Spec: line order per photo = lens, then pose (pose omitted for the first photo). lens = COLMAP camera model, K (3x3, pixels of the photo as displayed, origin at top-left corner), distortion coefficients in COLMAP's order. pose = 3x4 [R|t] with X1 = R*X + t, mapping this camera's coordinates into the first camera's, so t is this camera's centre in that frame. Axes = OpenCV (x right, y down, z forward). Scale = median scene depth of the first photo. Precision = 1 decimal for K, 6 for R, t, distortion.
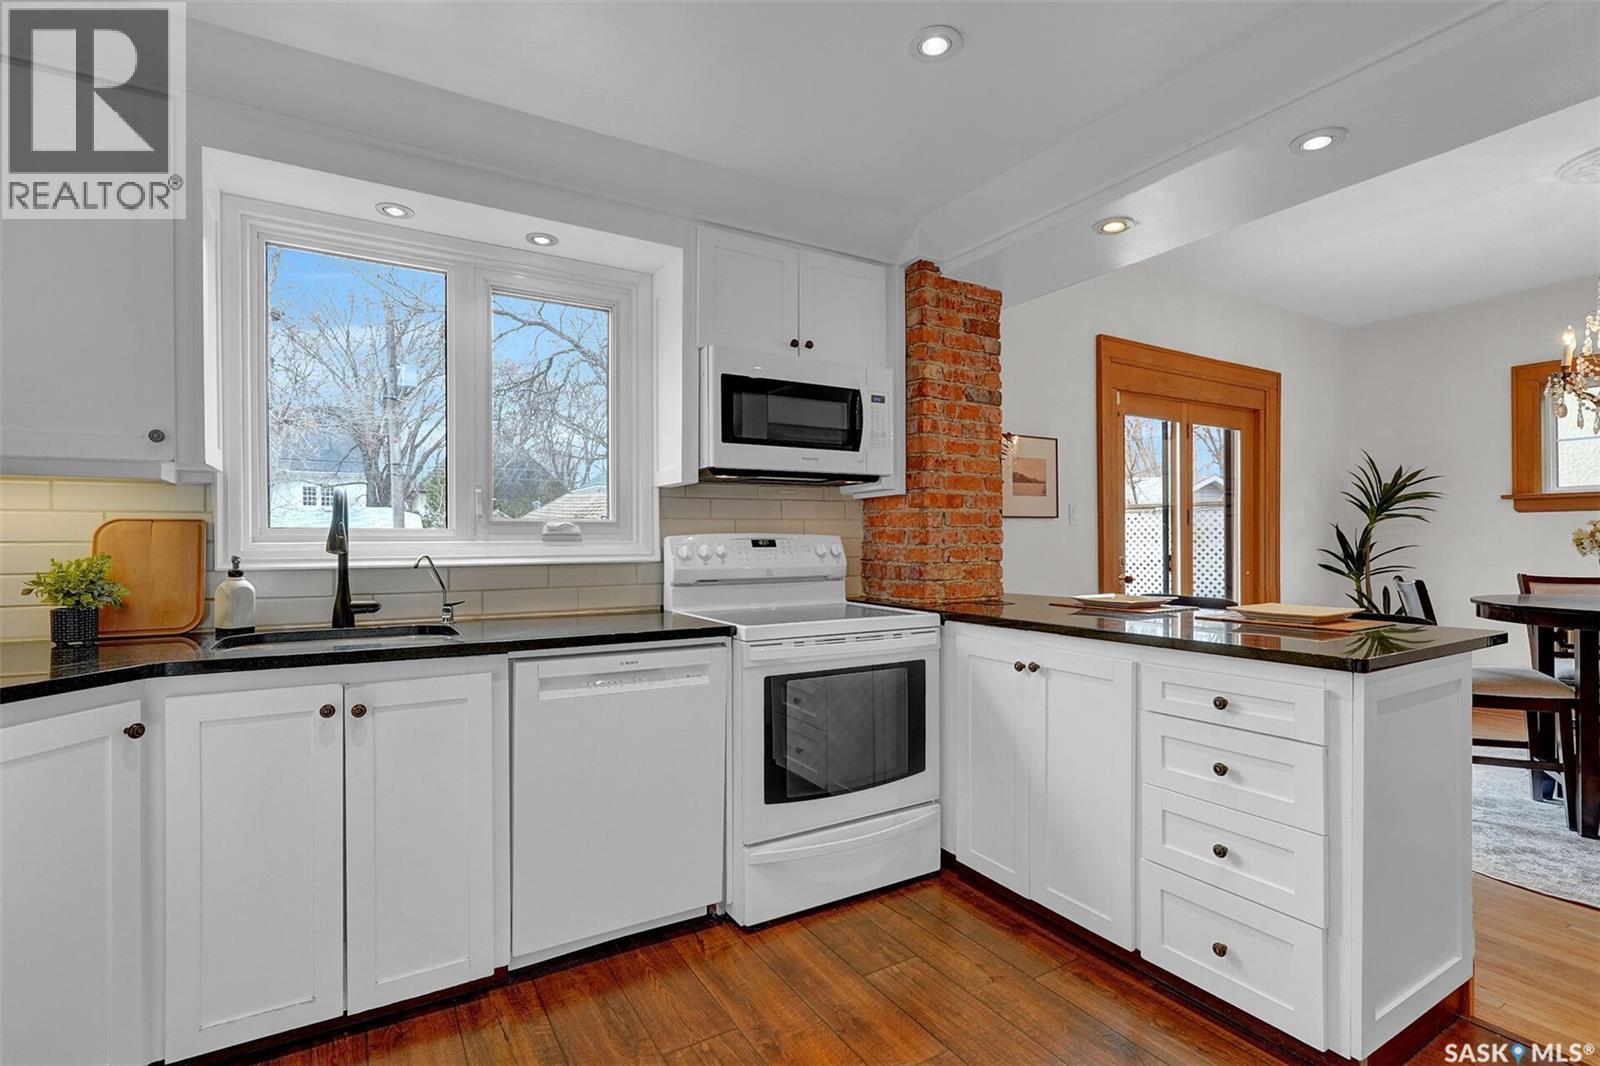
lens RADIAL K [[740.7, 0, 774.5], [0, 740.7, 542.3], [0, 0, 1]] dist [0.004635, -0.001039]
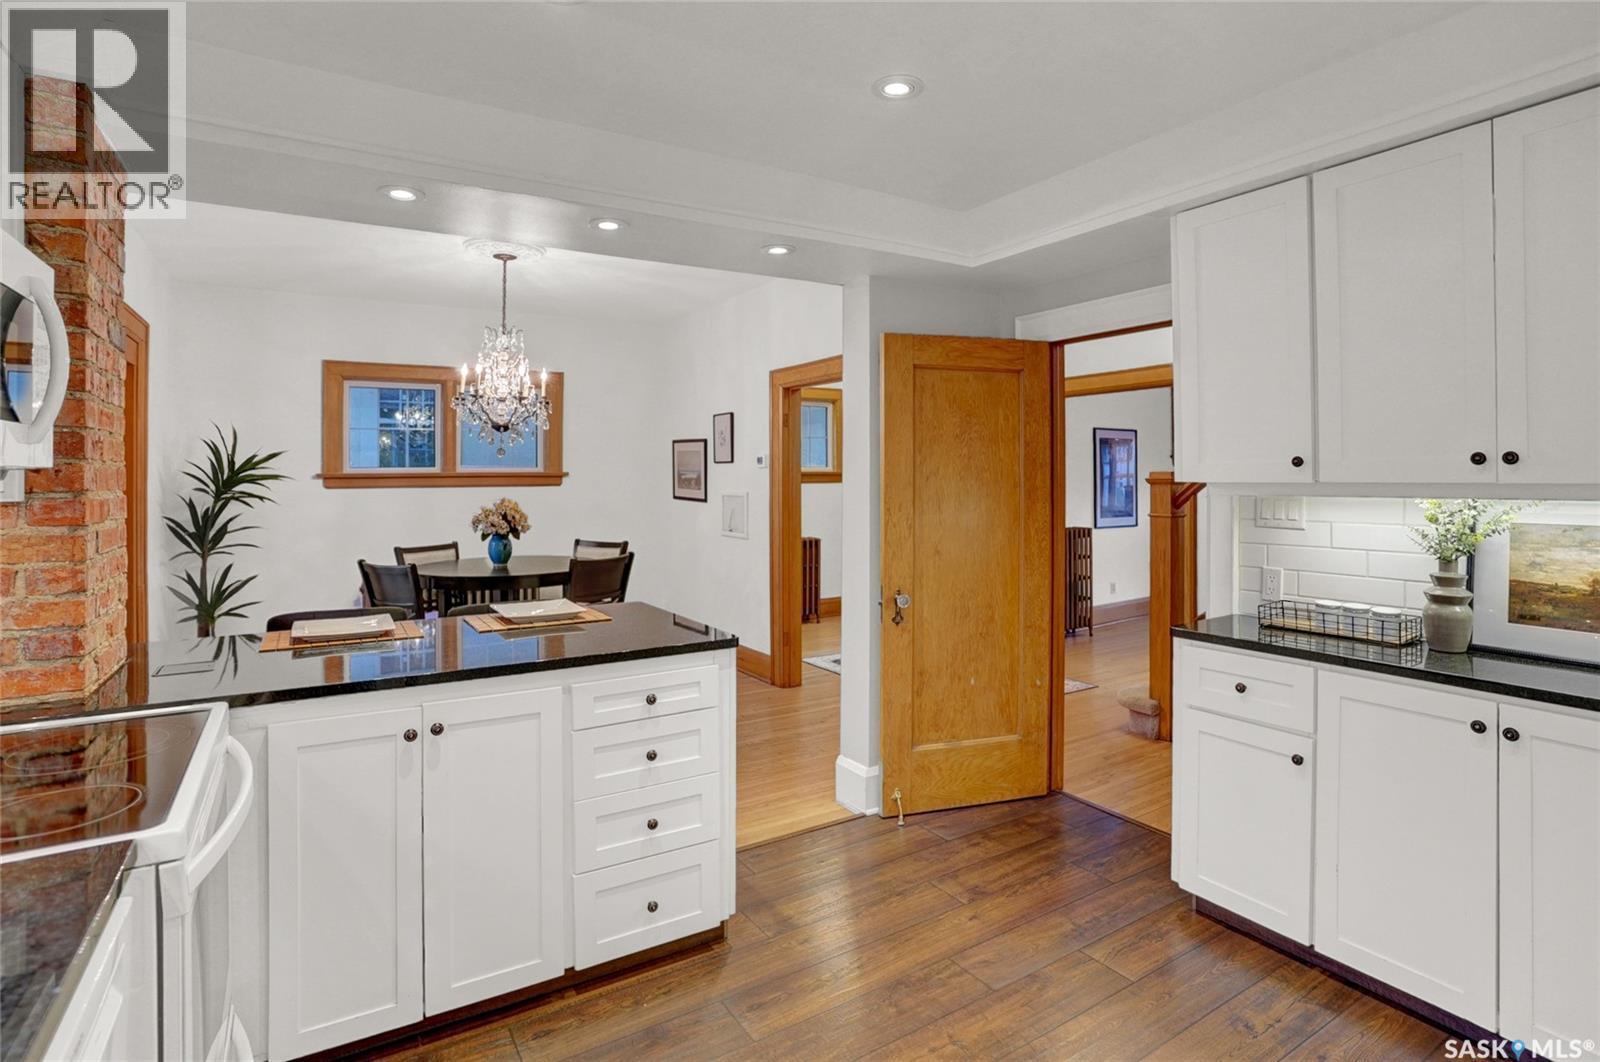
lens RADIAL K [[803.3, 0, 802.8], [0, 803.3, 476.7], [0, 0, 1]] dist [-0.041211, 0.007092]
pose [[-0.032620, 0.004394, 0.999458, -0.403204], [0.007777, 0.999961, -0.004143, -0.077443], [-0.999438, 0.007638, -0.032653, 0.476175]]
